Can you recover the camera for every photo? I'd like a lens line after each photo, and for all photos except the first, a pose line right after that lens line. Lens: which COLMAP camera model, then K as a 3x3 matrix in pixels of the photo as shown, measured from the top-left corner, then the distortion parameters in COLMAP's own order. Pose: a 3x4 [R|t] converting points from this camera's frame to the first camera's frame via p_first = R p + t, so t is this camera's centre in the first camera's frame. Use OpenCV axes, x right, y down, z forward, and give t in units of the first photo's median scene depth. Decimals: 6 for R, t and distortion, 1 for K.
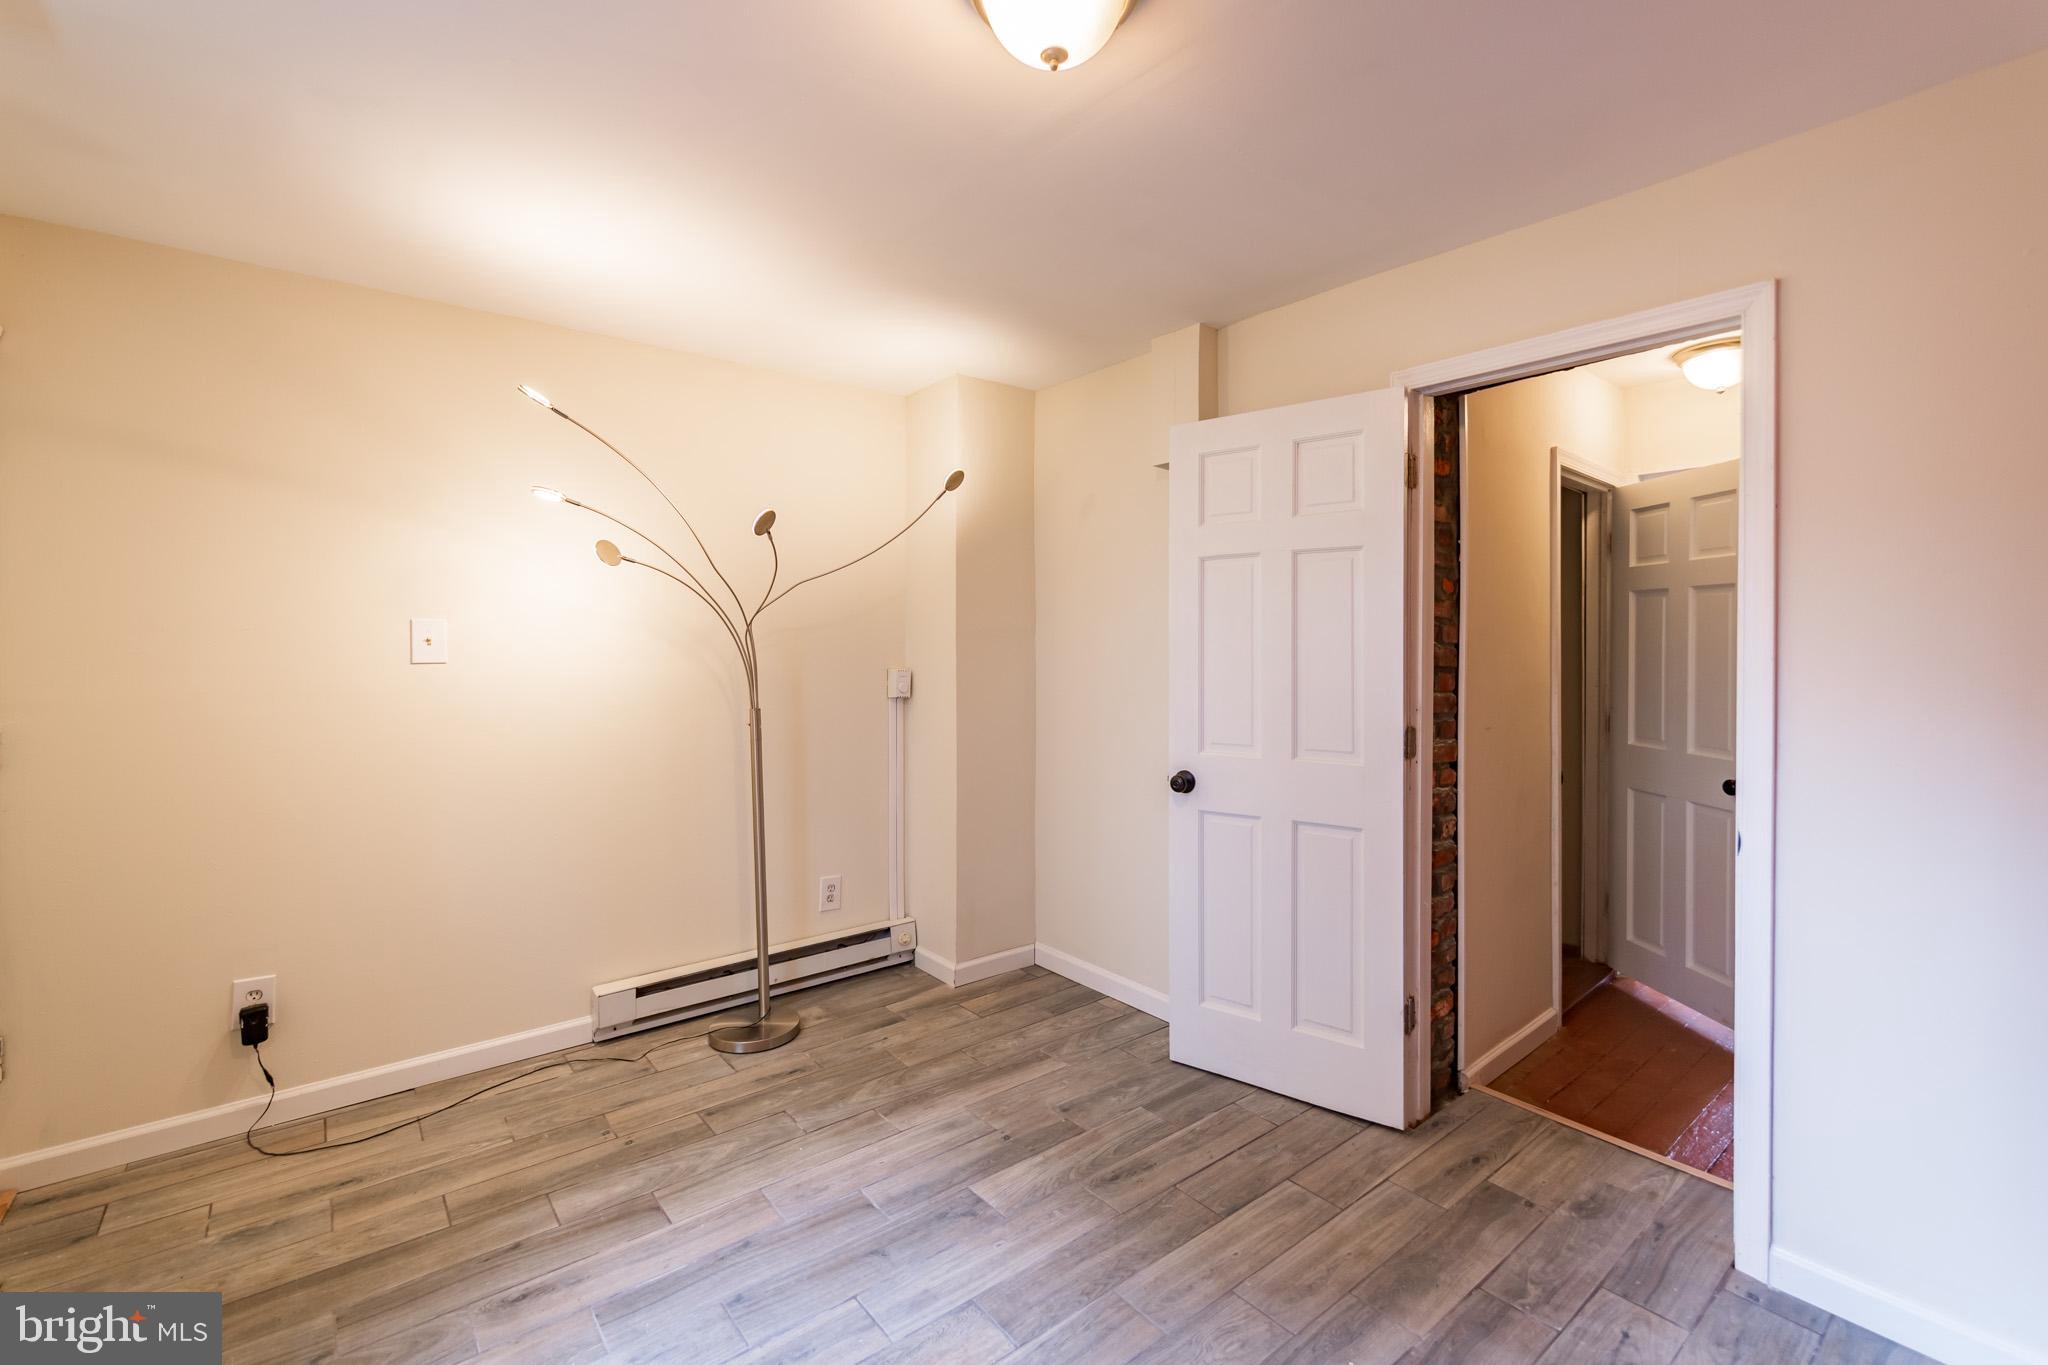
lens RADIAL K [[917.7, 0, 1040.9], [0, 917.7, 653.7], [0, 0, 1]] dist [0.005067, 0.000973]
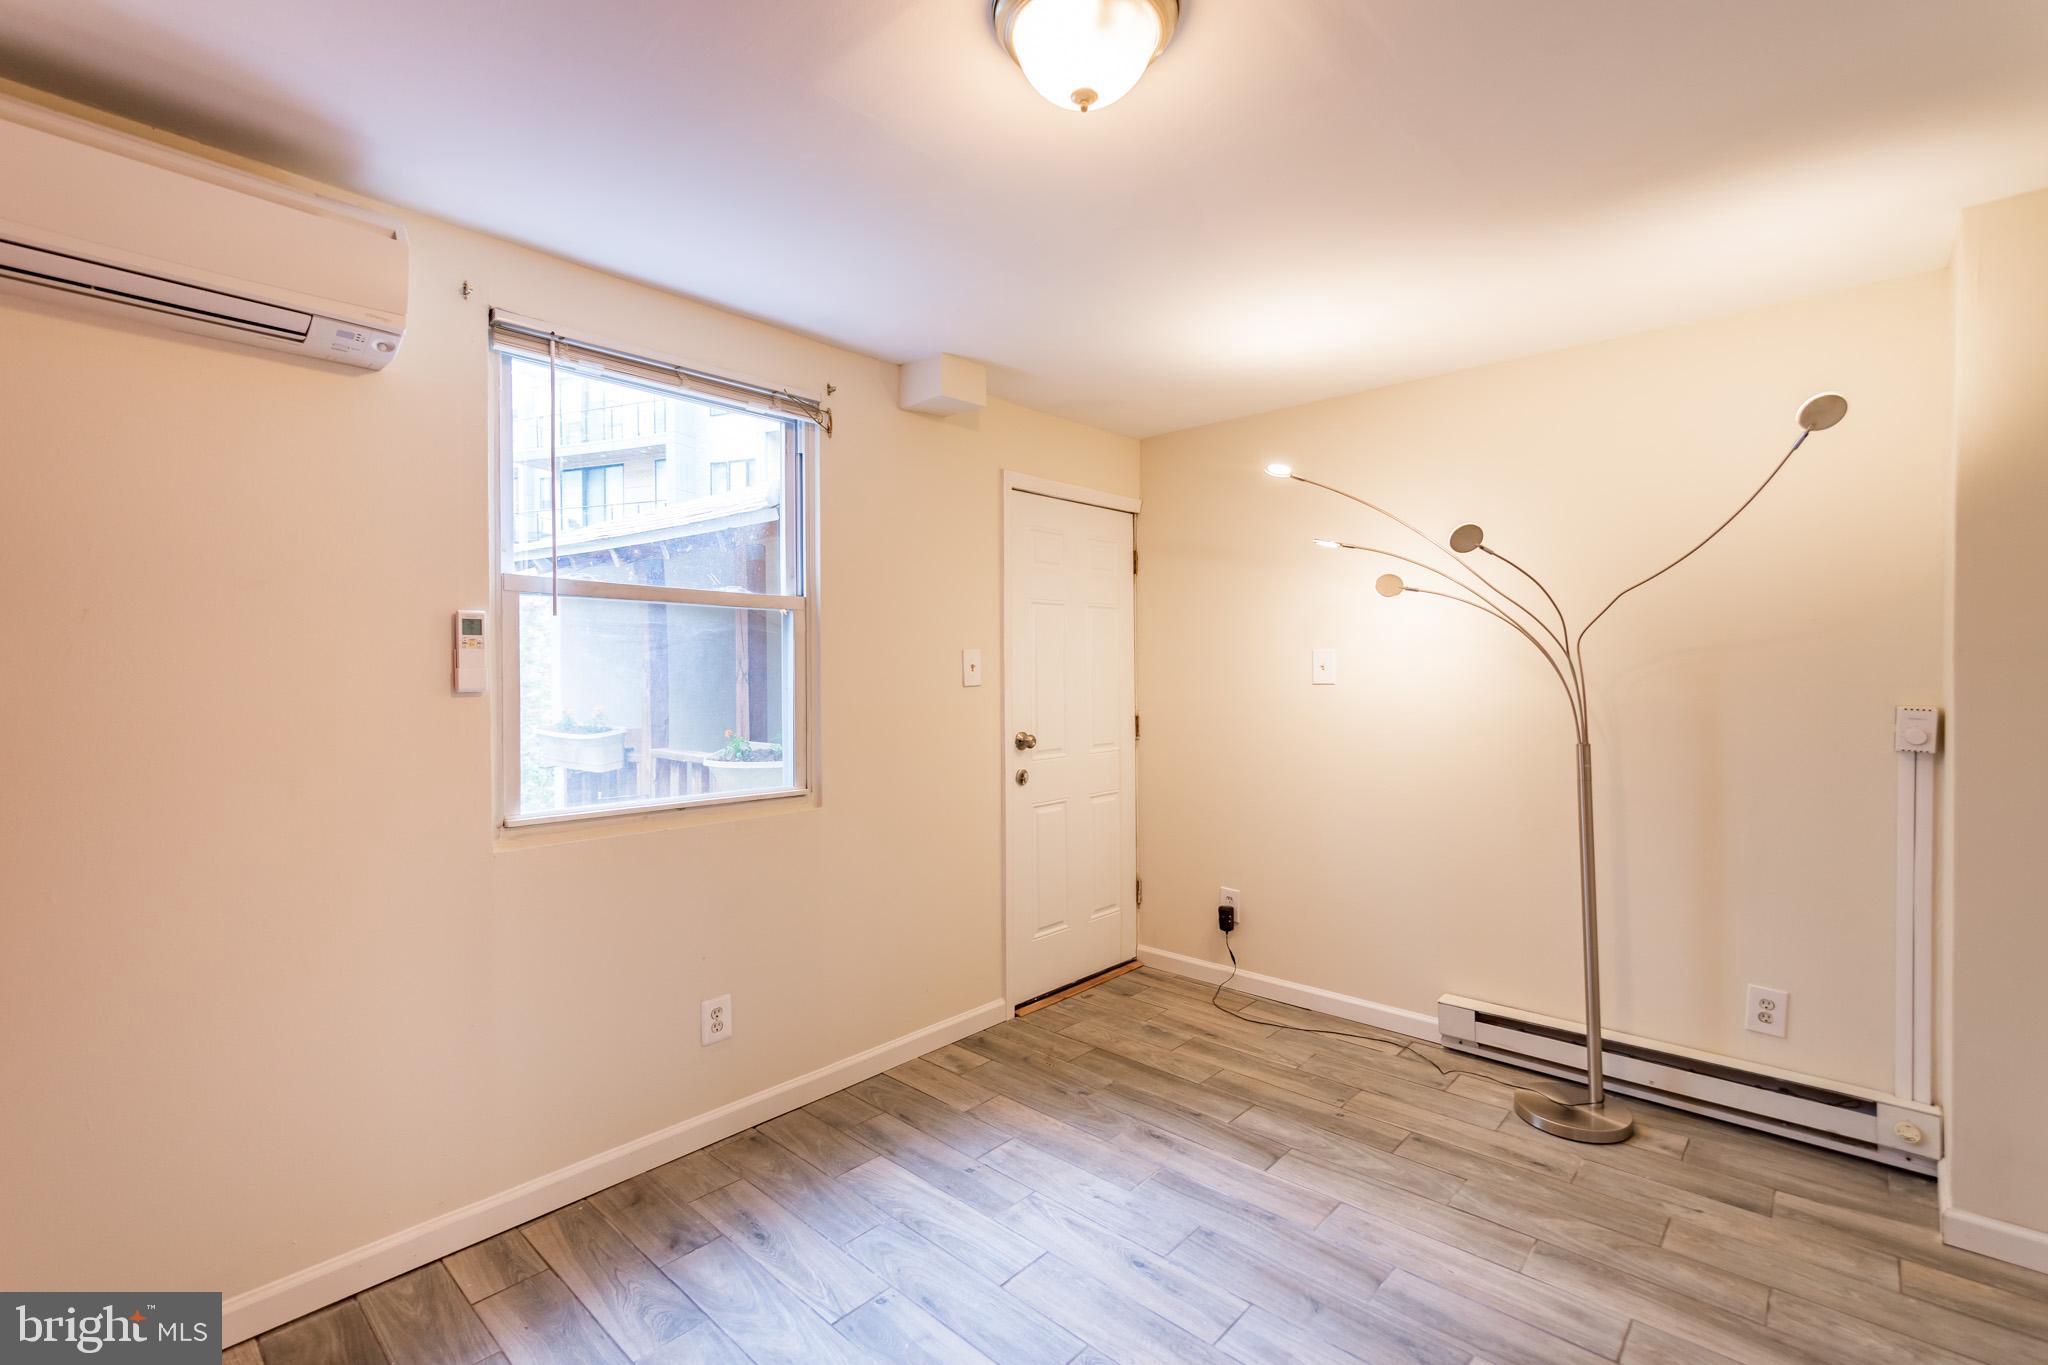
lens RADIAL K [[917.7, 0, 1039.7], [0, 917.7, 685.3], [0, 0, 1]] dist [0.005067, 0.000973]
pose [[0.142213, 0.019829, -0.989637, 0.590206], [-0.008914, 0.999784, 0.018752, -0.009218], [0.989796, 0.006155, 0.142359, 0.469718]]
